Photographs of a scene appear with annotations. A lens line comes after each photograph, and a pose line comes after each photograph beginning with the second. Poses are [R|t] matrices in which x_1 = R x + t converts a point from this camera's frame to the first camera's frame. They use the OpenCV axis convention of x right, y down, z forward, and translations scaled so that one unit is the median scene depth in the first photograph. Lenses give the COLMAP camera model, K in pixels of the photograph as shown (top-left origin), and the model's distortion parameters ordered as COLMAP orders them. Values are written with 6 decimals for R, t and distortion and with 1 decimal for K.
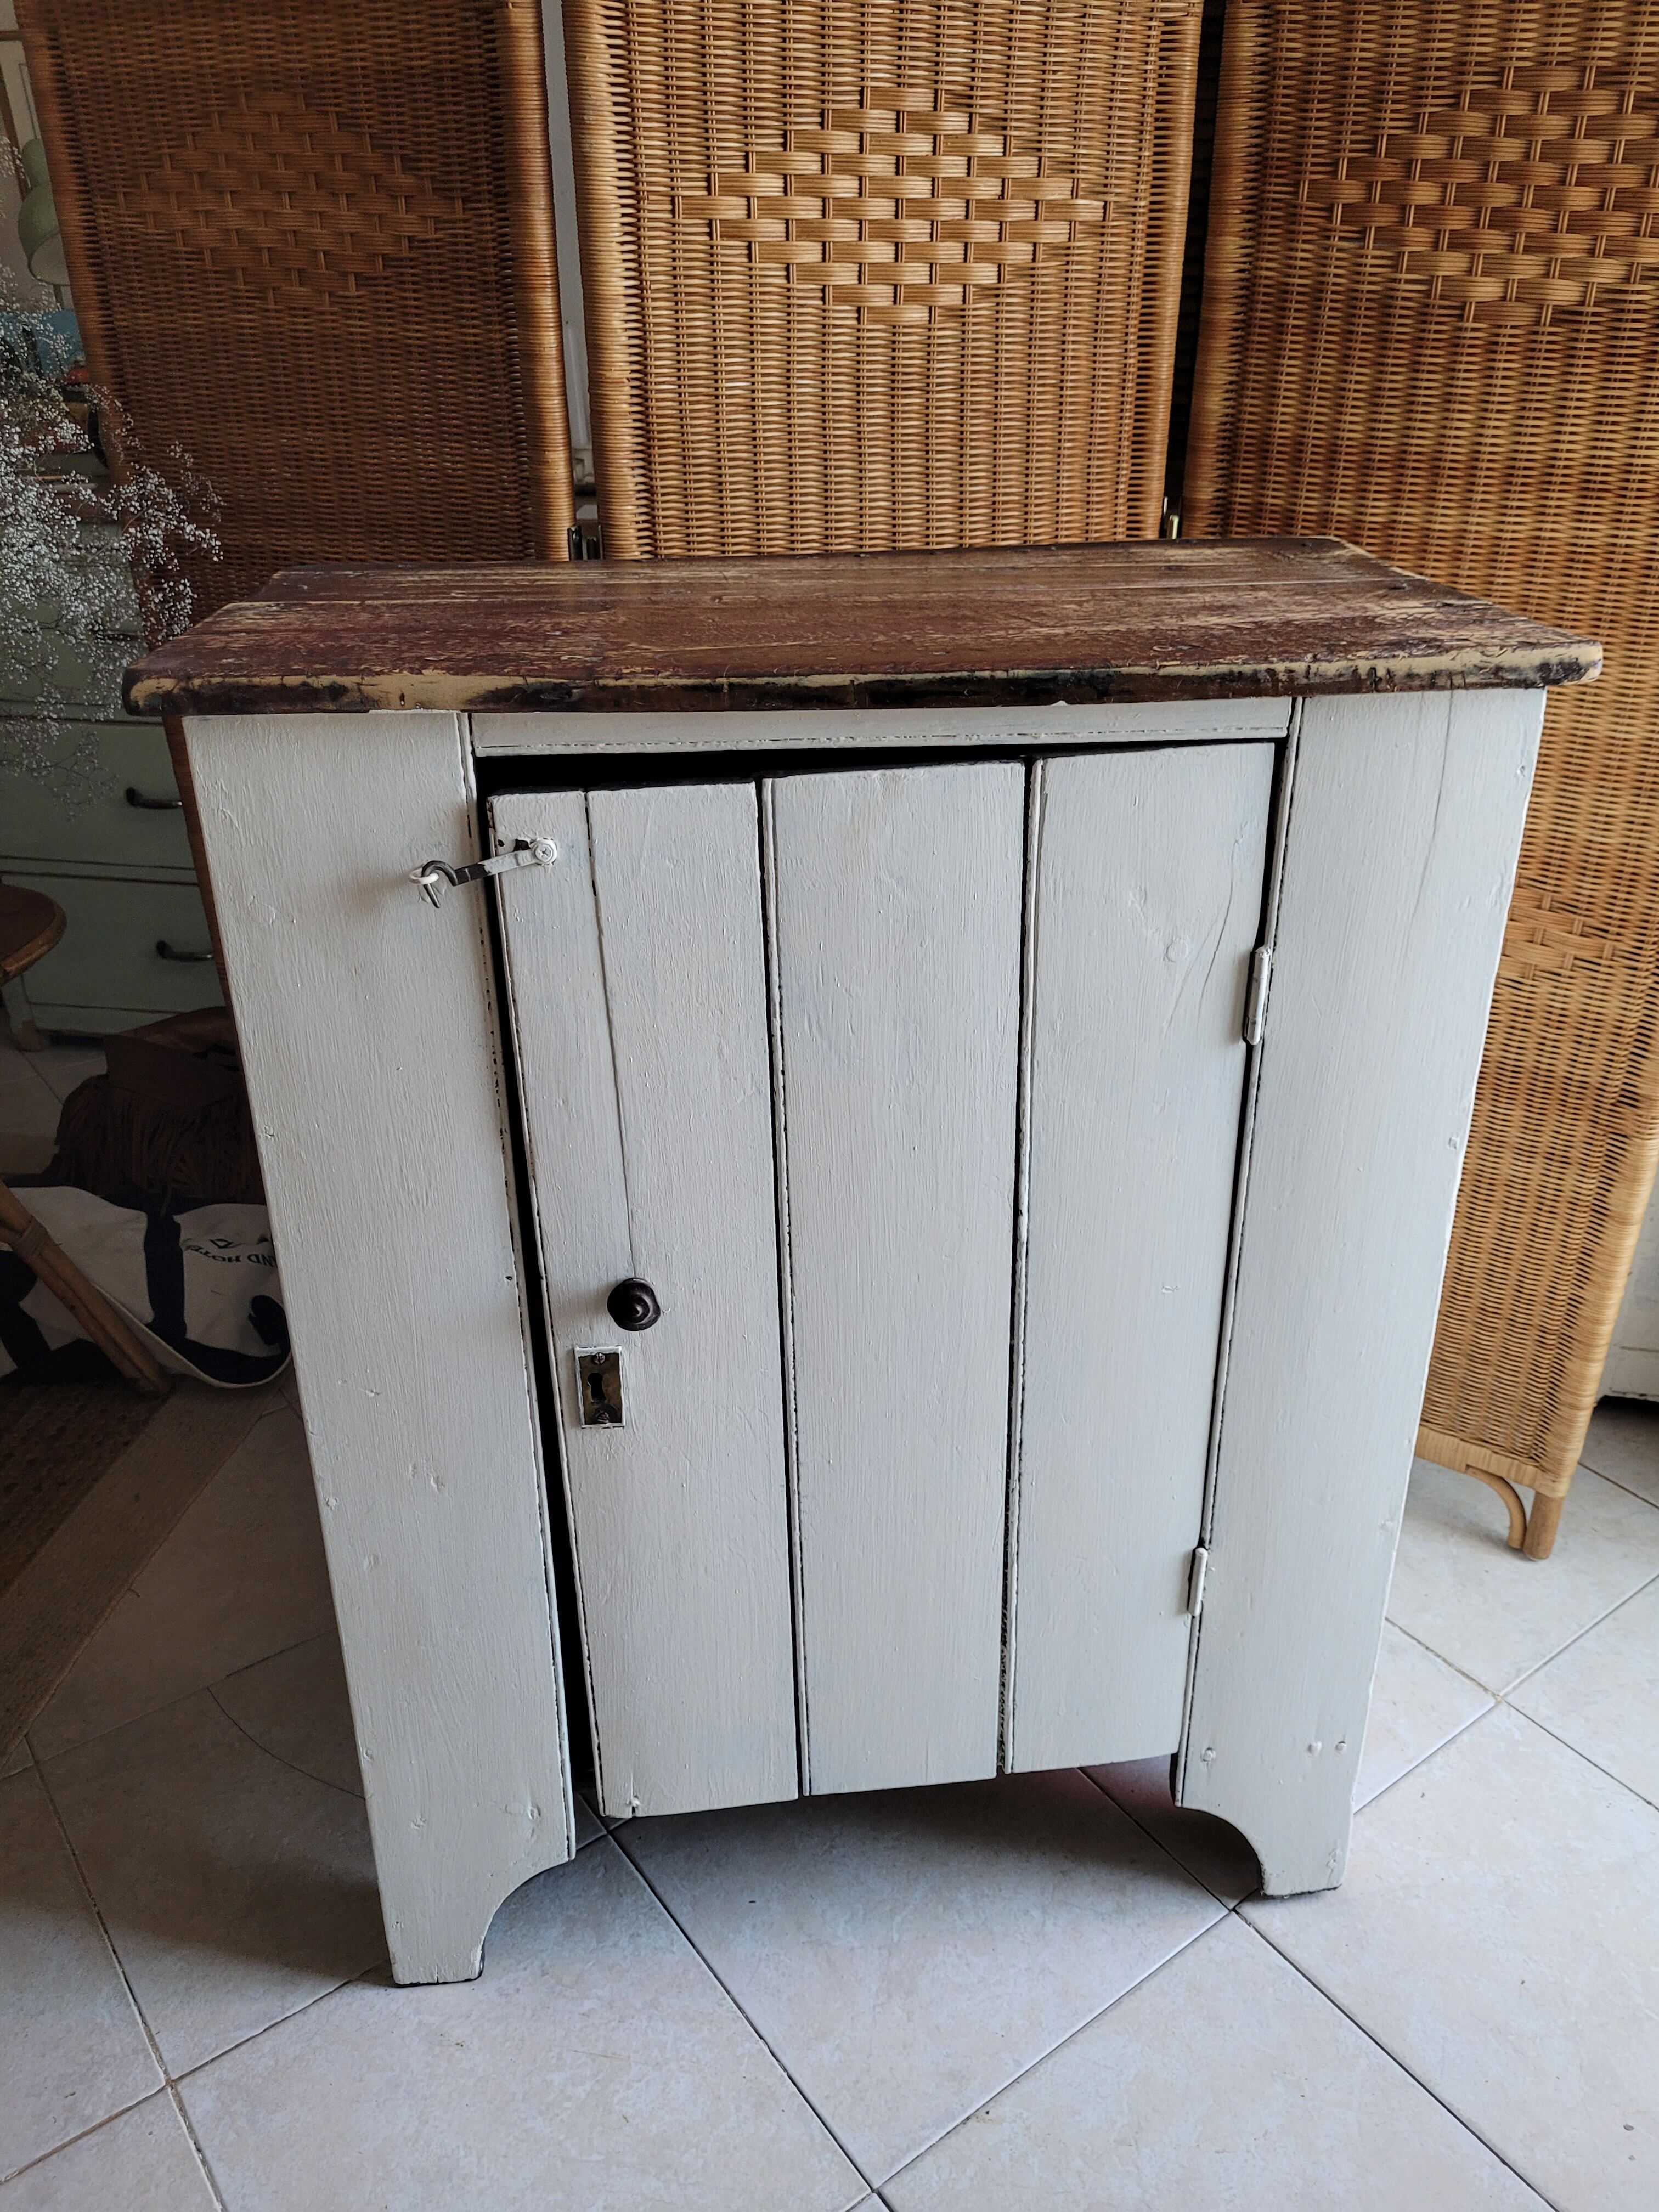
lens RADIAL K [[2137.6, 0, 829.5], [0, 2137.6, 1106.0], [0, 0, 1]] dist [0.060955, -0.102352]
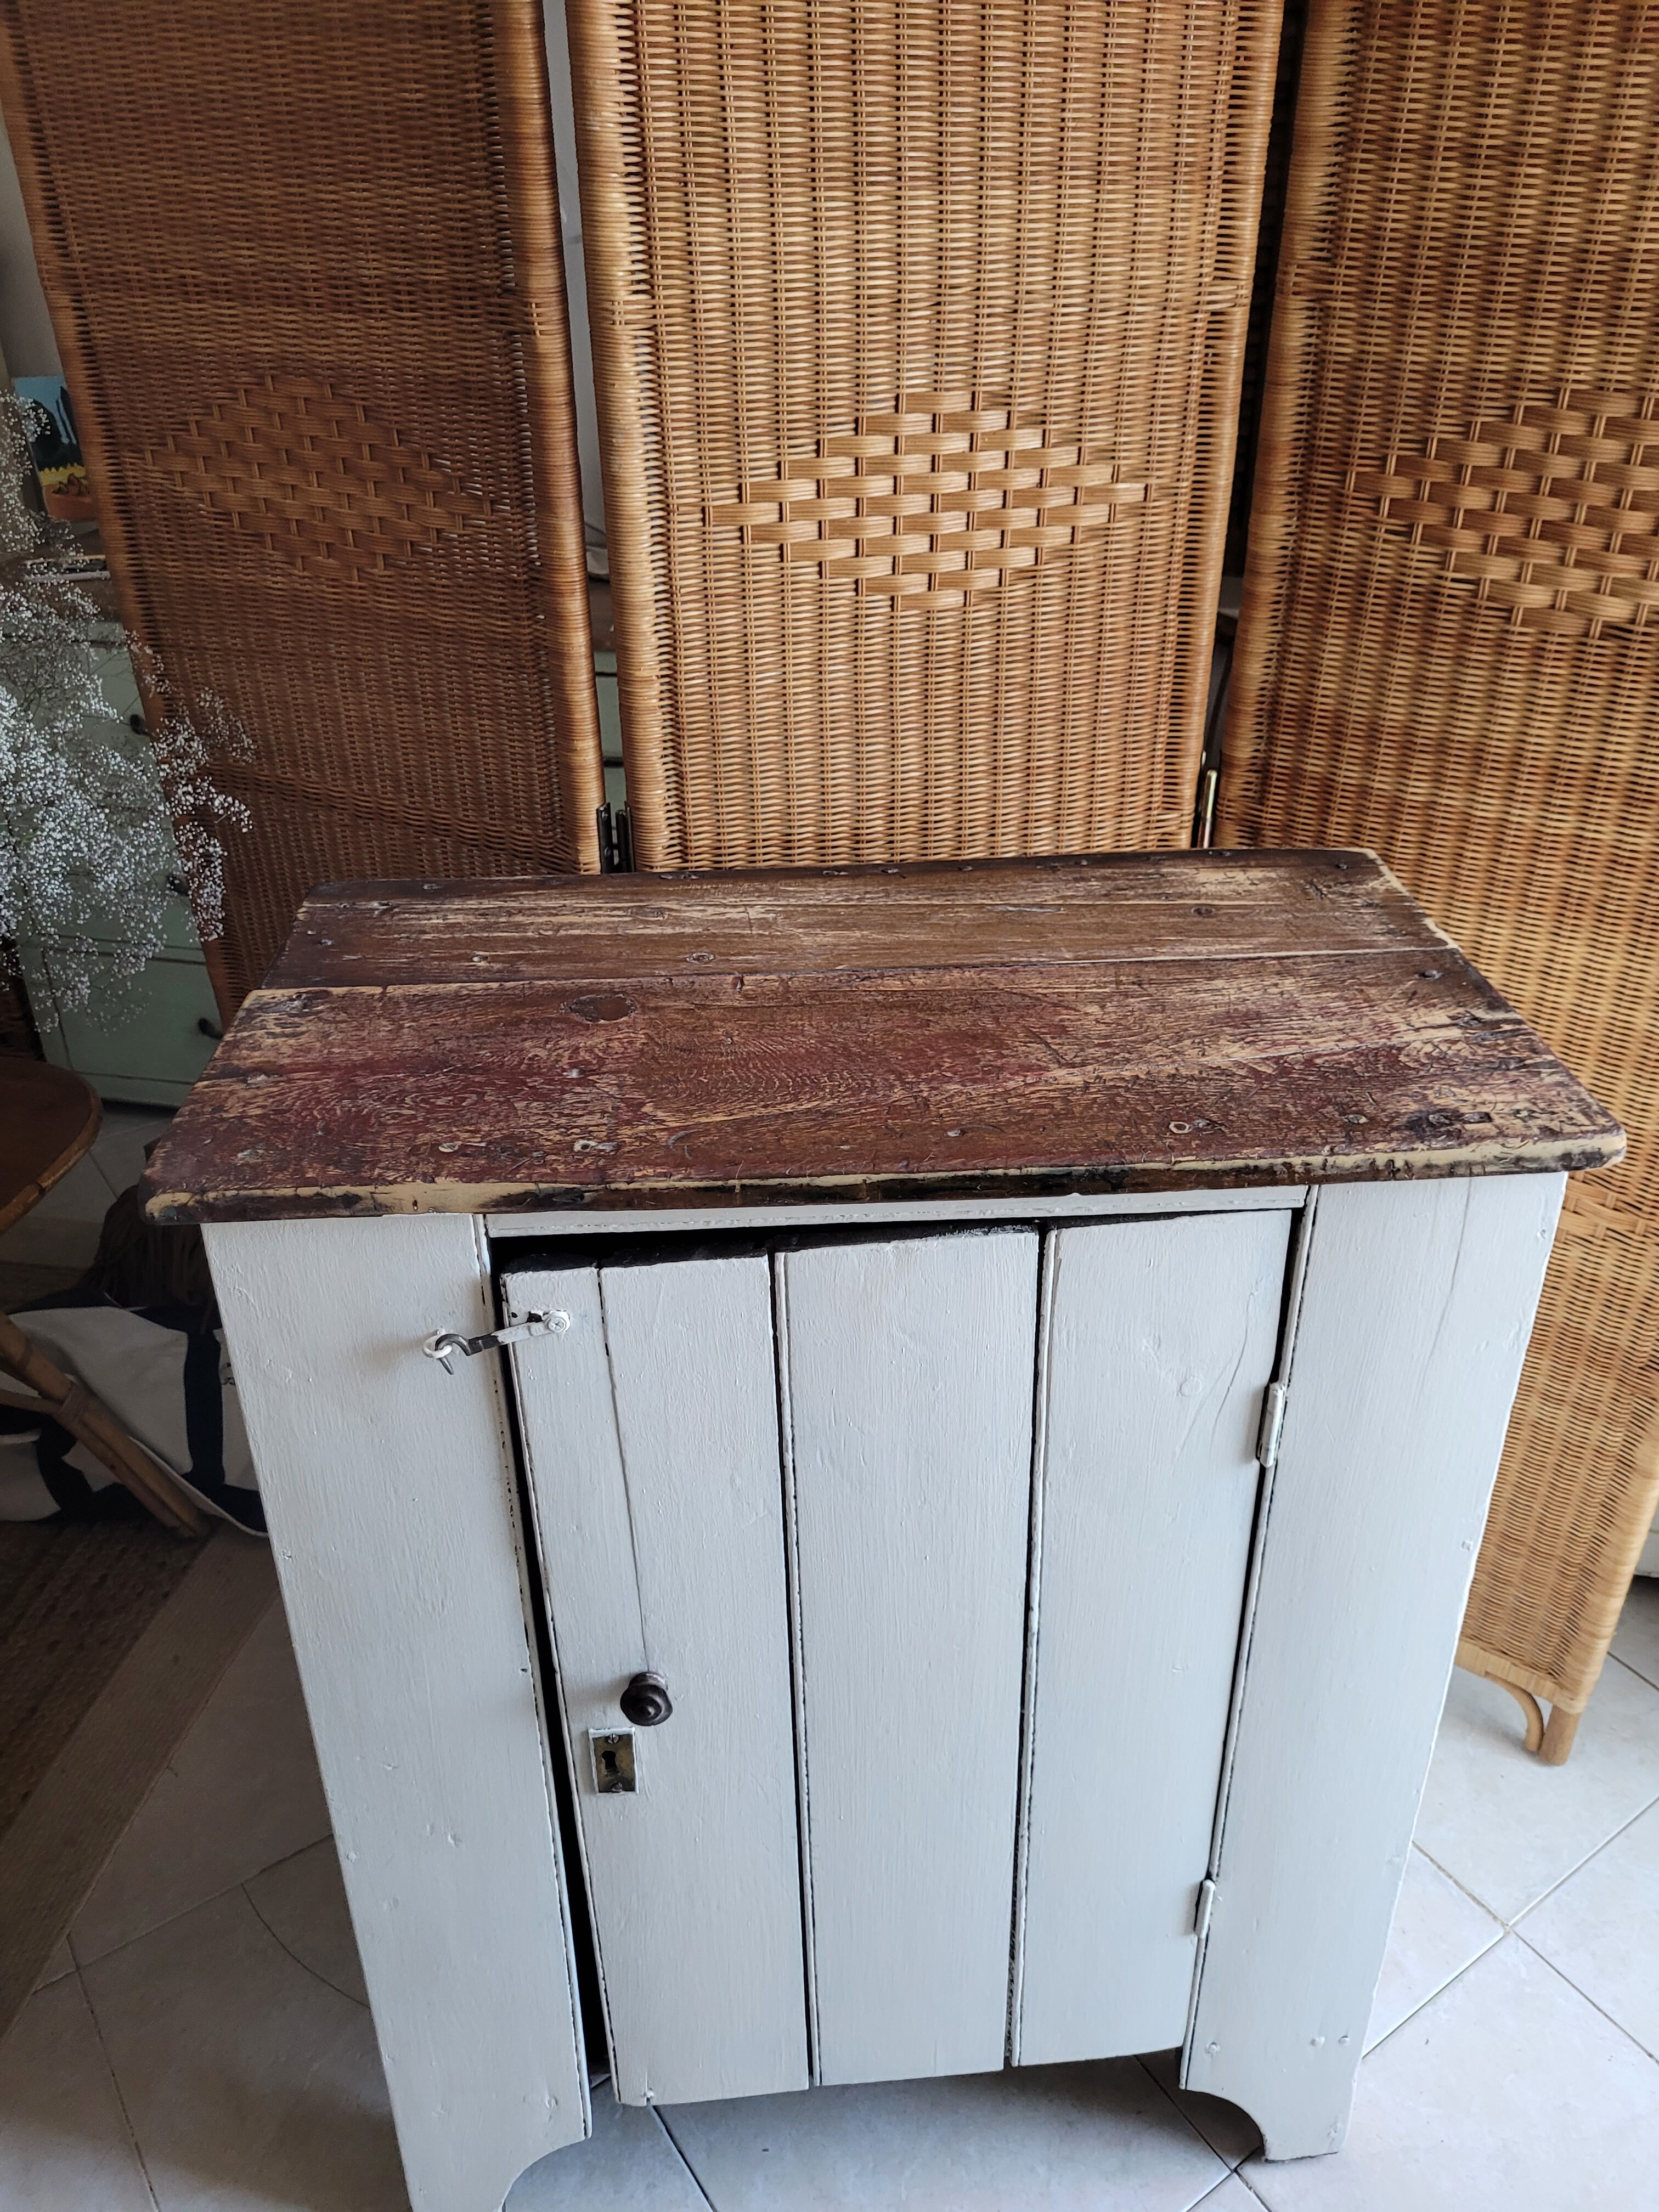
lens RADIAL K [[2137.6, 0, 829.5], [0, 2137.6, 1106.0], [0, 0, 1]] dist [0.060955, -0.102352]
pose [[0.999596, 0.015509, -0.023826, 0.012315], [-0.013971, 0.997888, 0.063434, -0.208310], [0.024759, -0.063076, 0.997702, 0.005215]]
